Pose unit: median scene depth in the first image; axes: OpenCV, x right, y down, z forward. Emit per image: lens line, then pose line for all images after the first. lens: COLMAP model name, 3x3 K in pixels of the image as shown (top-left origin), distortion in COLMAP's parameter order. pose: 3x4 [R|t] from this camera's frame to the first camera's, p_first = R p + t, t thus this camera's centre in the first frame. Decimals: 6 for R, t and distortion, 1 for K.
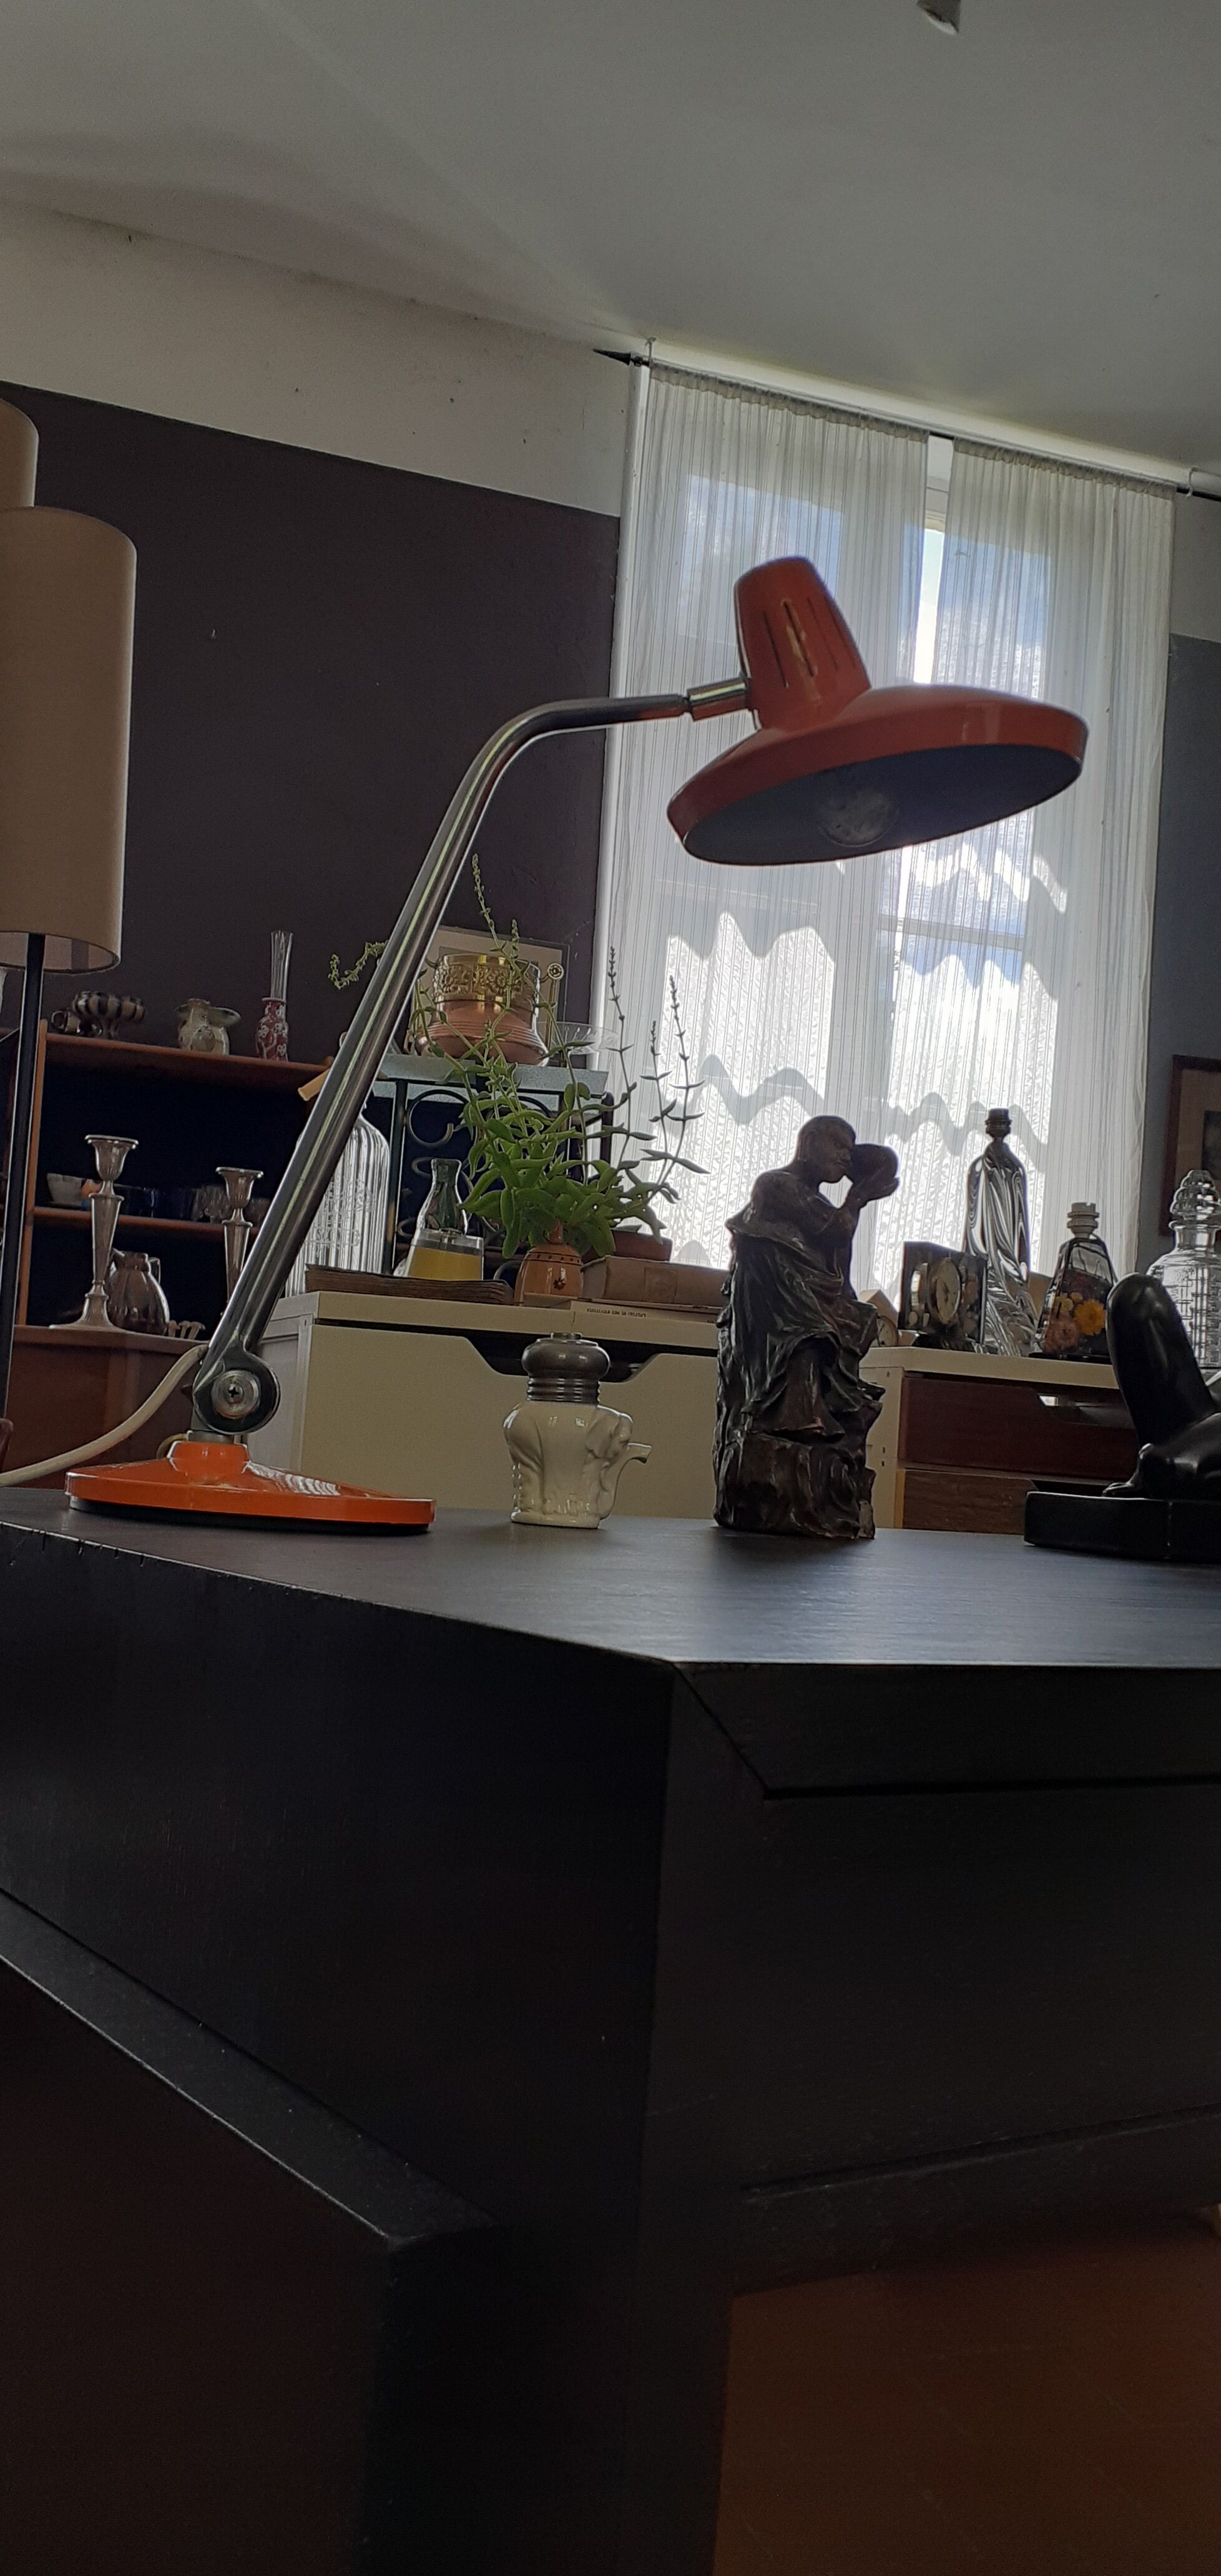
lens RADIAL K [[2021.6, 0, 608.5], [0, 2021.6, 1345.4], [0, 0, 1]] dist [0.050097, -0.102670]
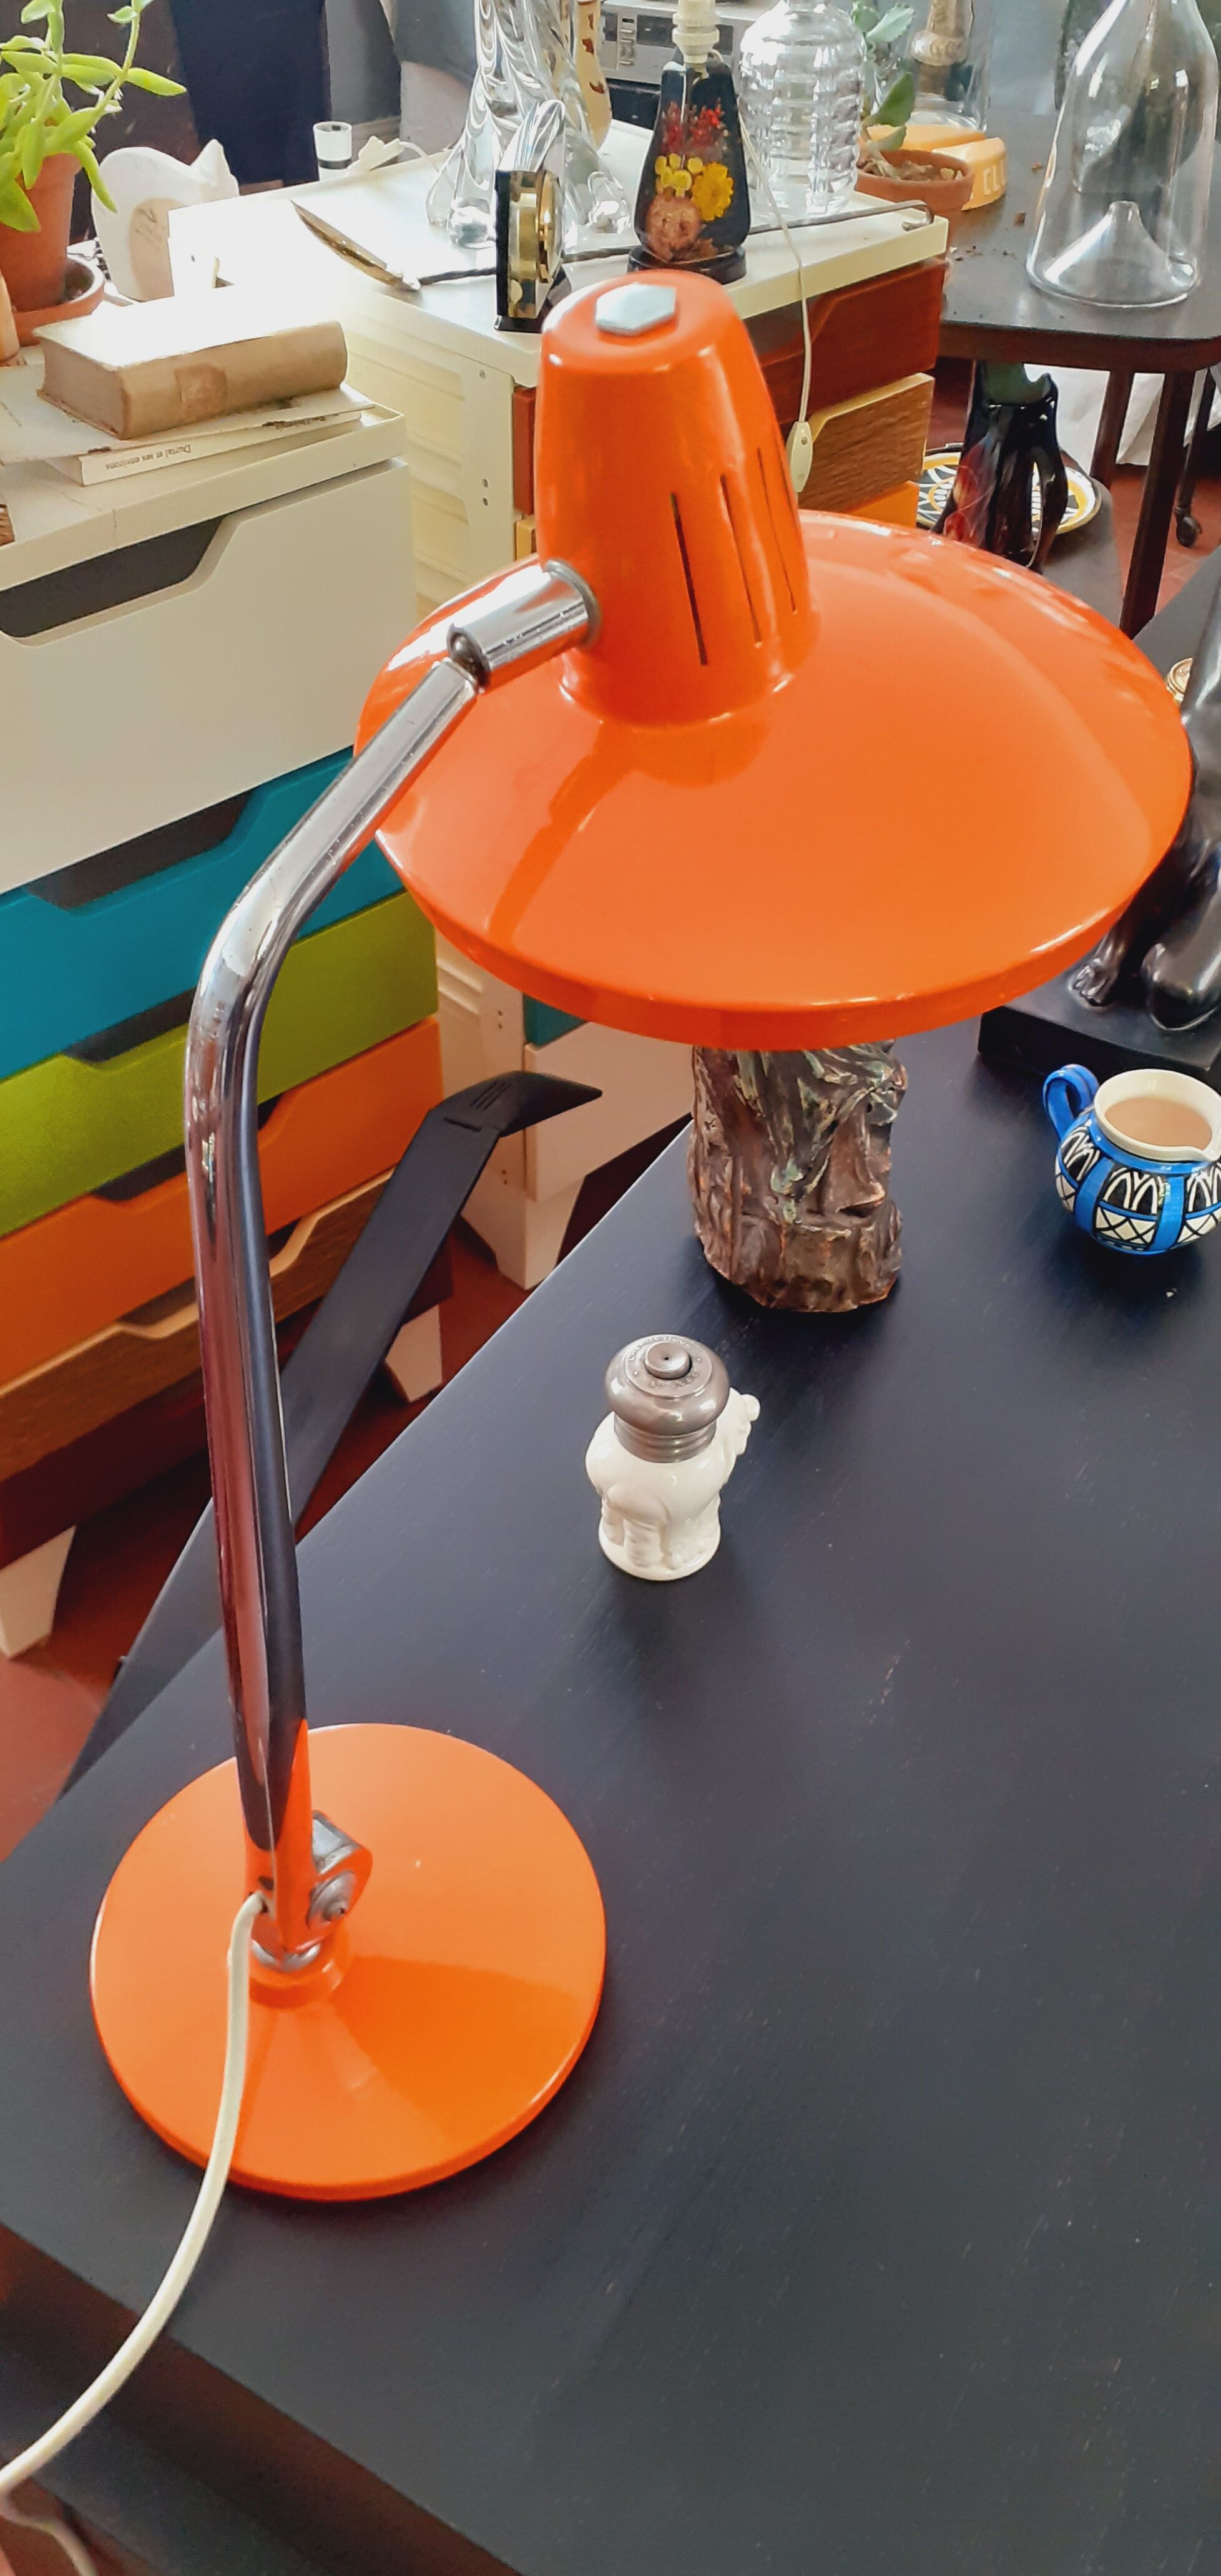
lens RADIAL K [[2021.6, 0, 608.5], [0, 2021.6, 1345.4], [0, 0, 1]] dist [0.050097, -0.102670]
pose [[0.903002, -0.331029, 0.273875, -0.041506], [0.014665, 0.660833, 0.750390, -0.096226], [-0.429386, -0.673587, 0.601588, 0.110465]]
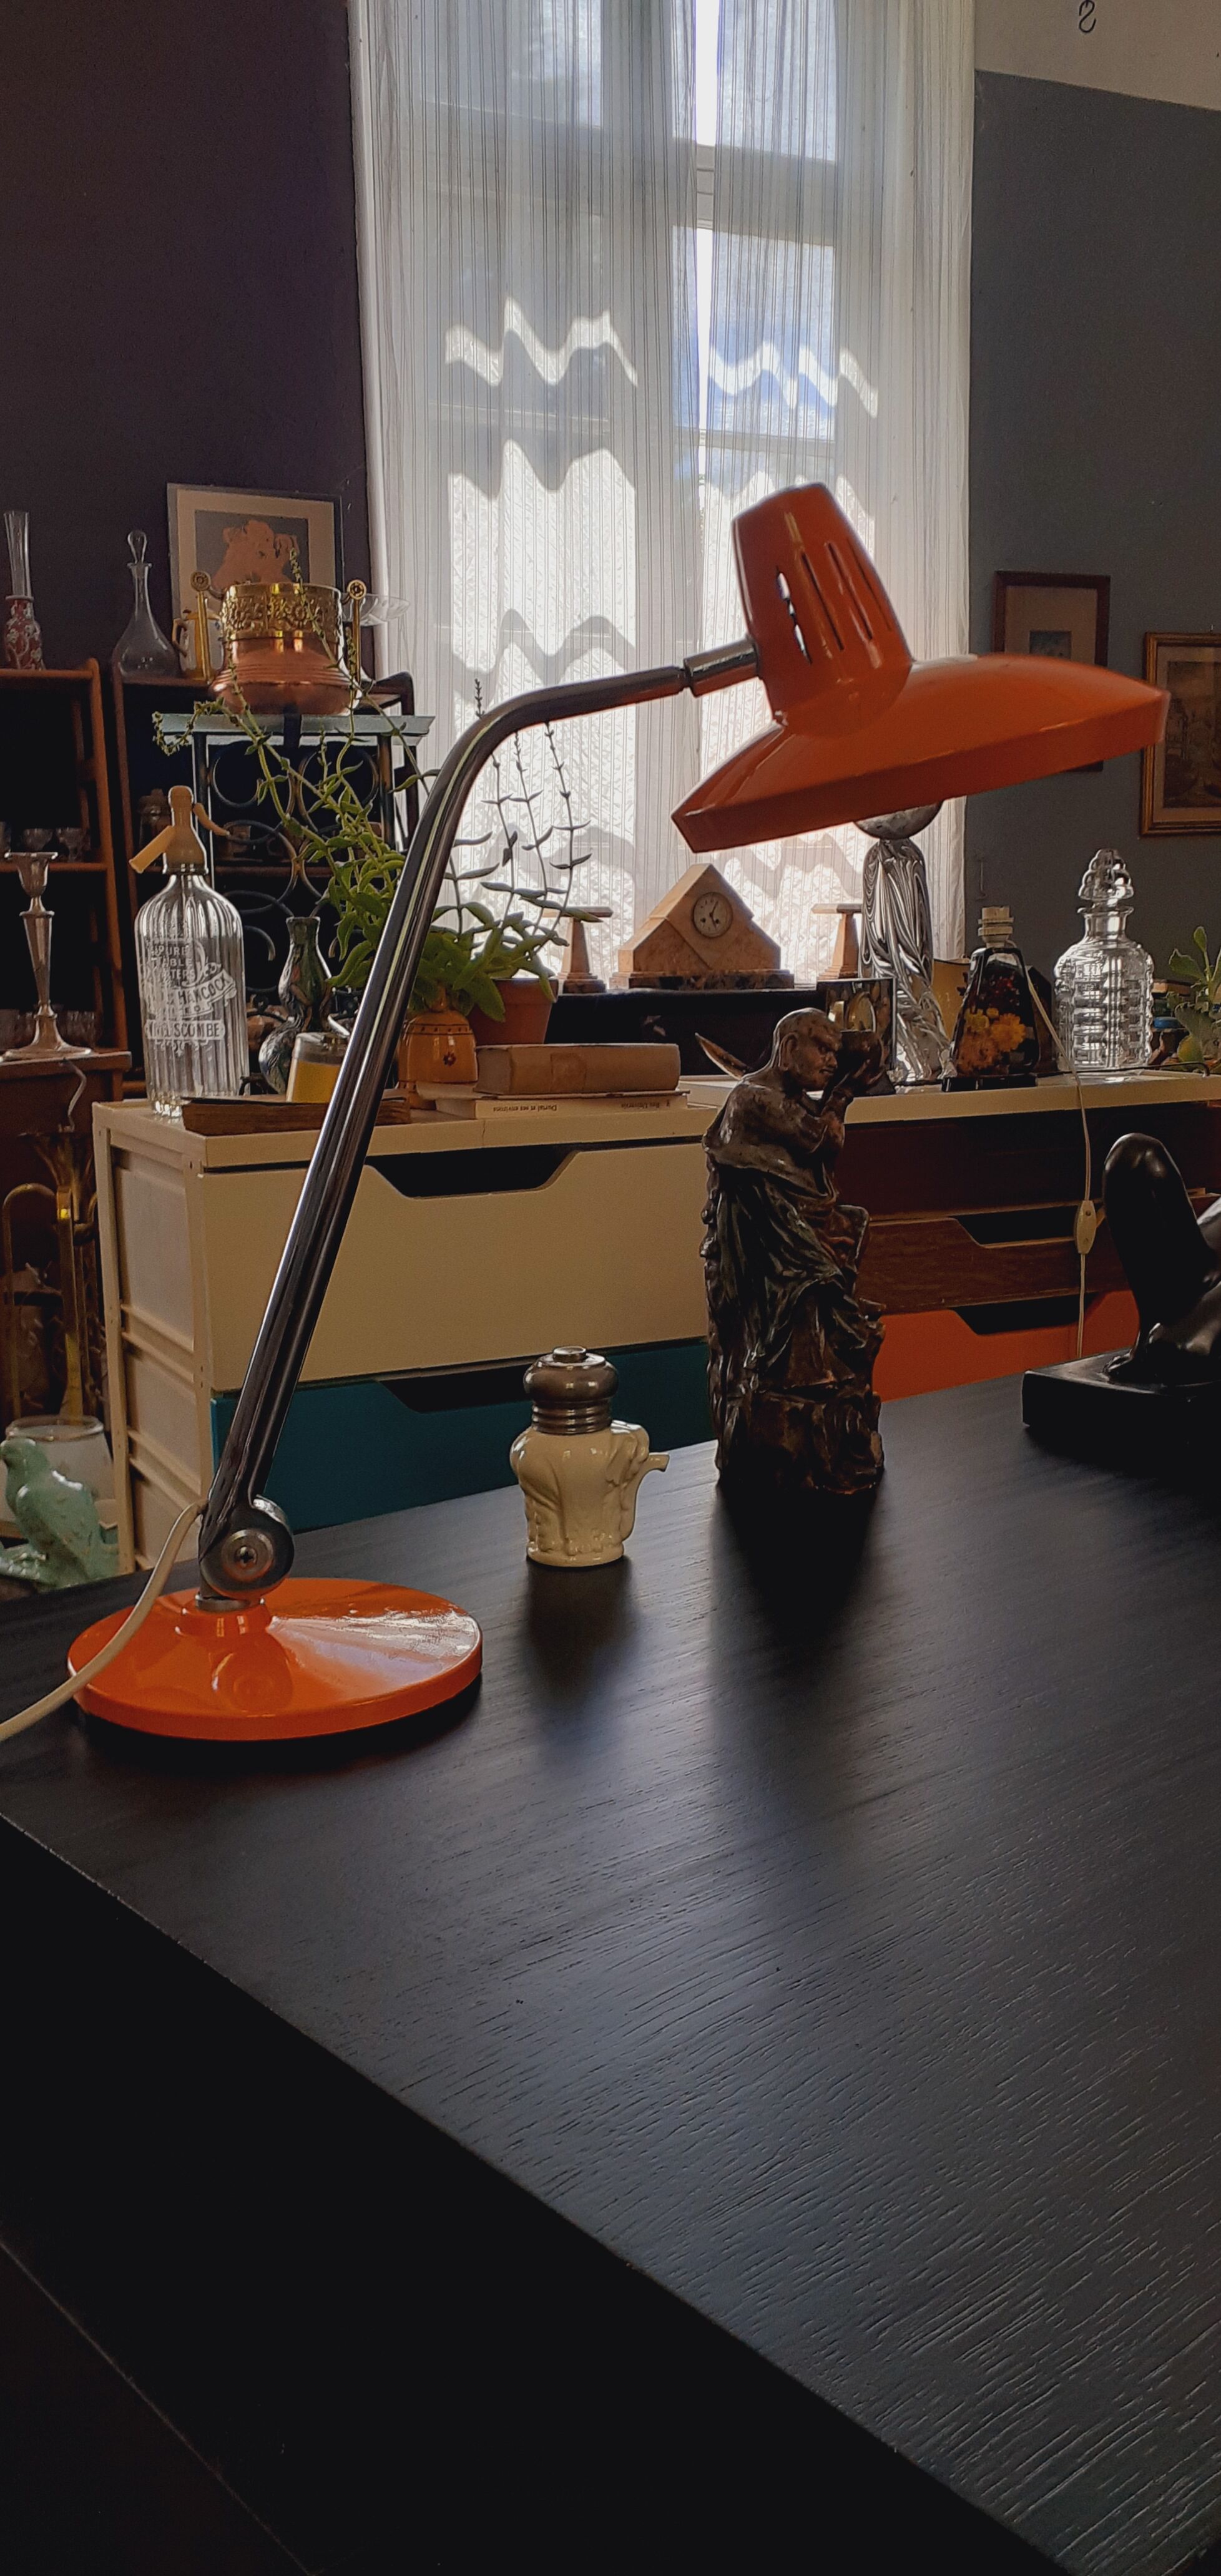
lens RADIAL K [[2021.6, 0, 608.5], [0, 2021.6, 1345.4], [0, 0, 1]] dist [0.050097, -0.102670]
pose [[0.991496, -0.101723, 0.081169, -0.014070], [0.079267, 0.966720, 0.243248, -0.041603], [-0.103212, -0.234746, 0.966562, 0.023192]]
